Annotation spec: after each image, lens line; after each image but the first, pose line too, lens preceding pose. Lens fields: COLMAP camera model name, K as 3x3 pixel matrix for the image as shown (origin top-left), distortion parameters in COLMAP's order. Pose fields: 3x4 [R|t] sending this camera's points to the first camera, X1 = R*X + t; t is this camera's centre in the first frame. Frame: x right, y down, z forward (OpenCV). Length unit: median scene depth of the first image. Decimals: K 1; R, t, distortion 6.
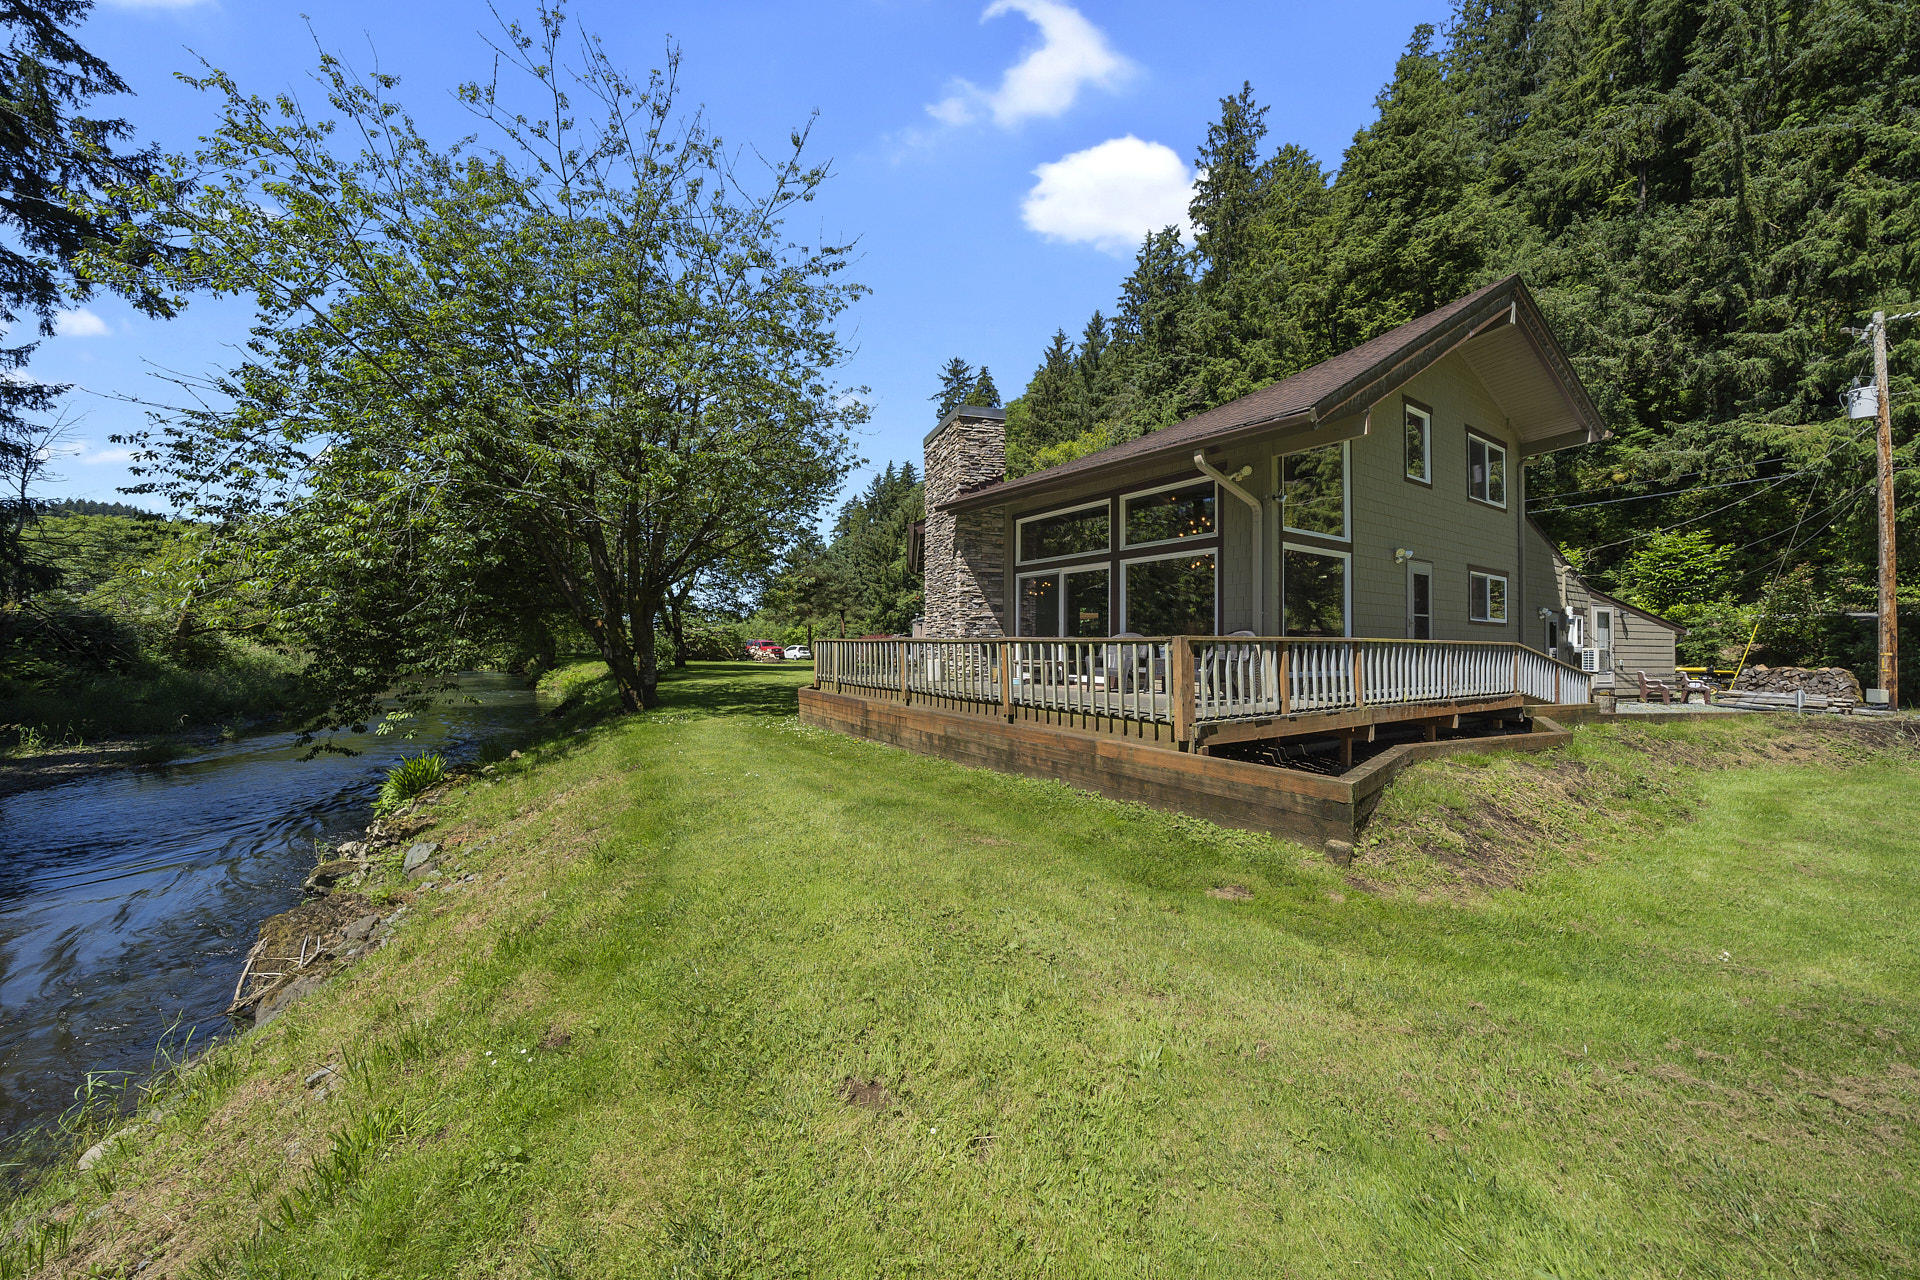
lens RADIAL K [[663.3, 0, 960.0], [0, 663.3, 640.0], [0, 0, 1]] dist [0.000996, 0.000110]
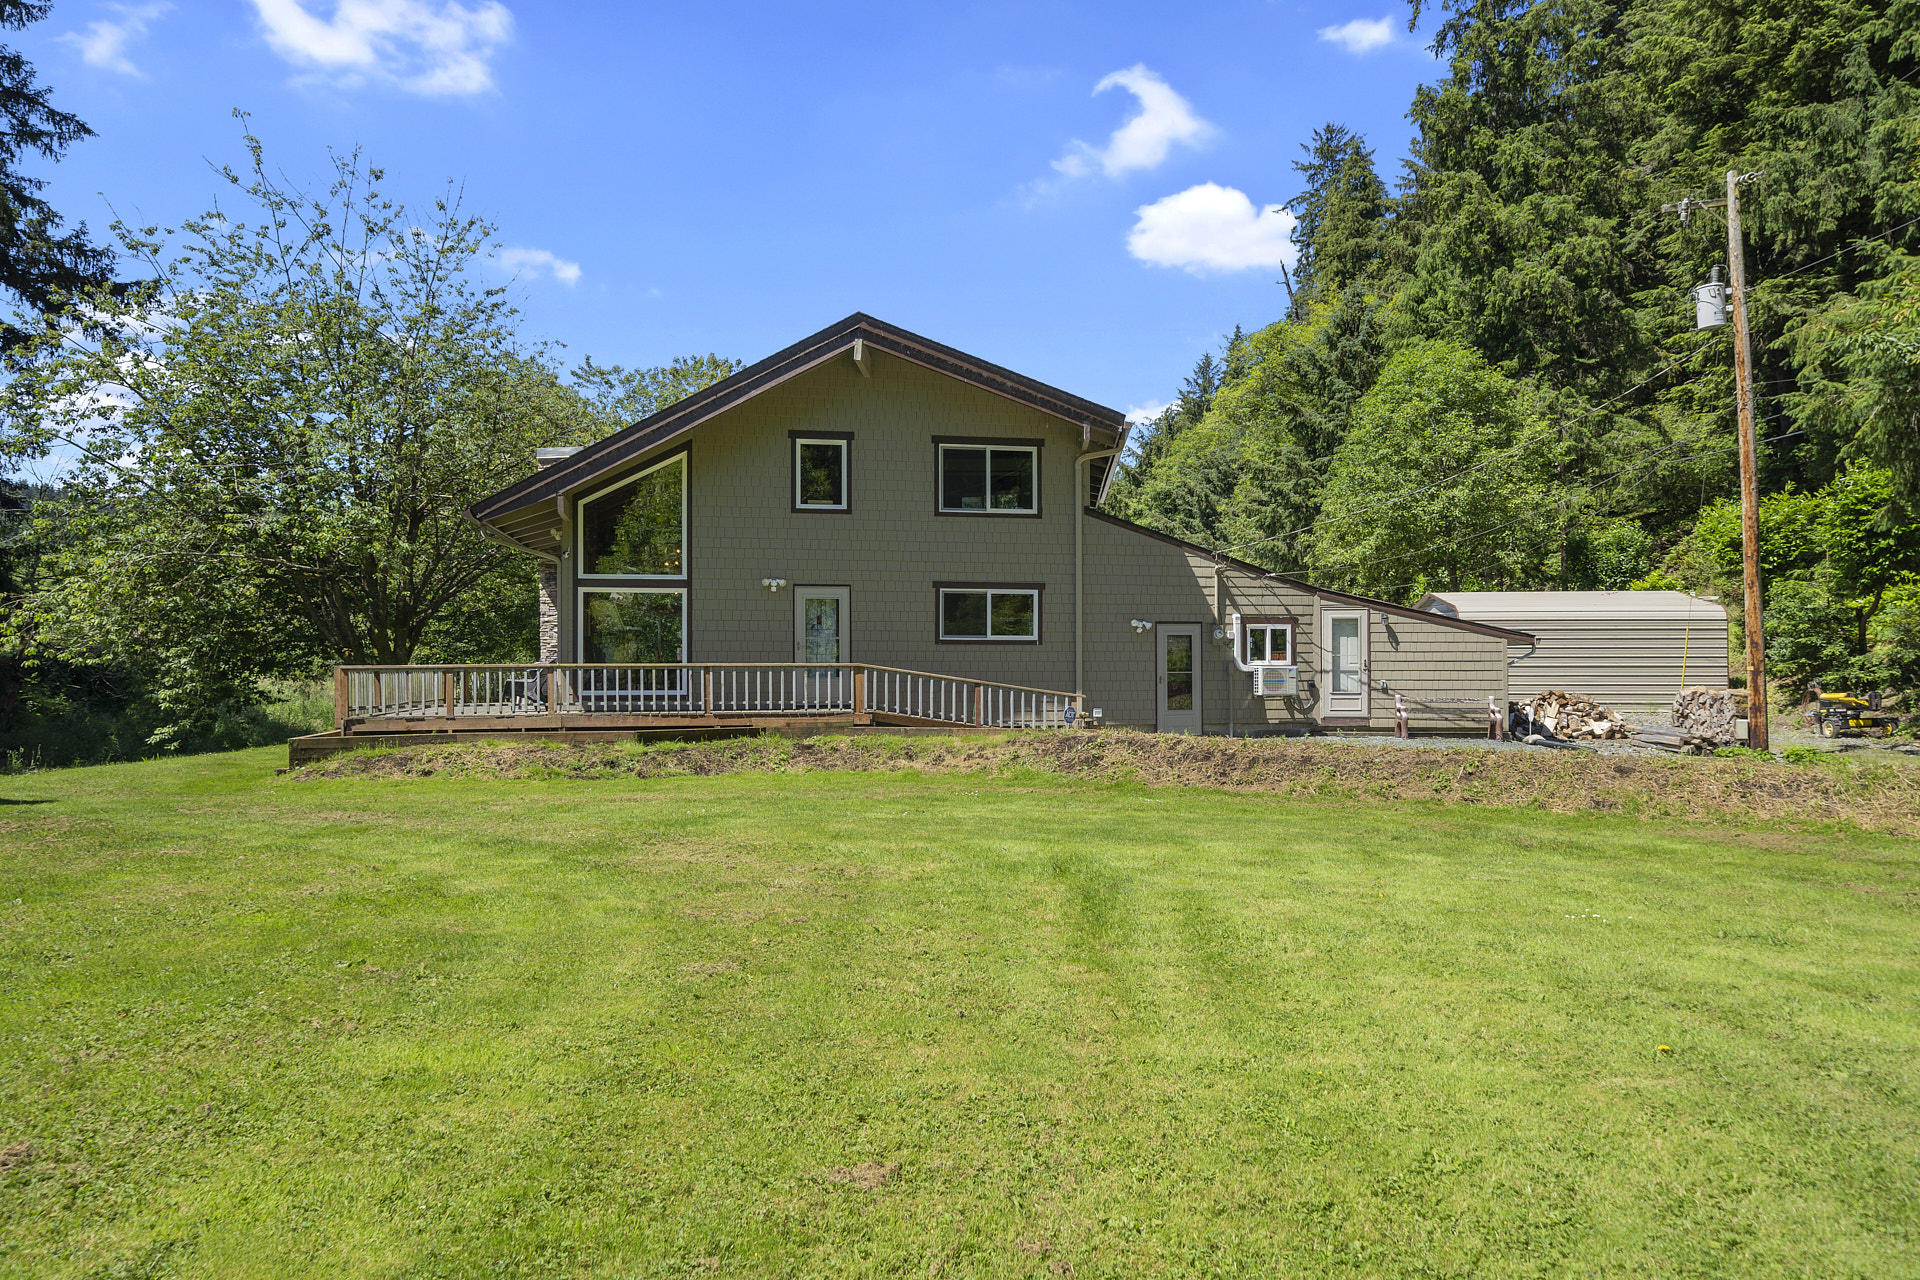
lens RADIAL K [[1292.3, 0, 960.0], [0, 1292.3, 640.0], [0, 0, 1]] dist [0.005172, 0.001915]
pose [[0.931125, -0.025036, -0.363839, 1.199467], [0.016258, 0.999499, -0.027169, 0.017767], [0.364337, 0.019383, 0.931065, -0.592244]]
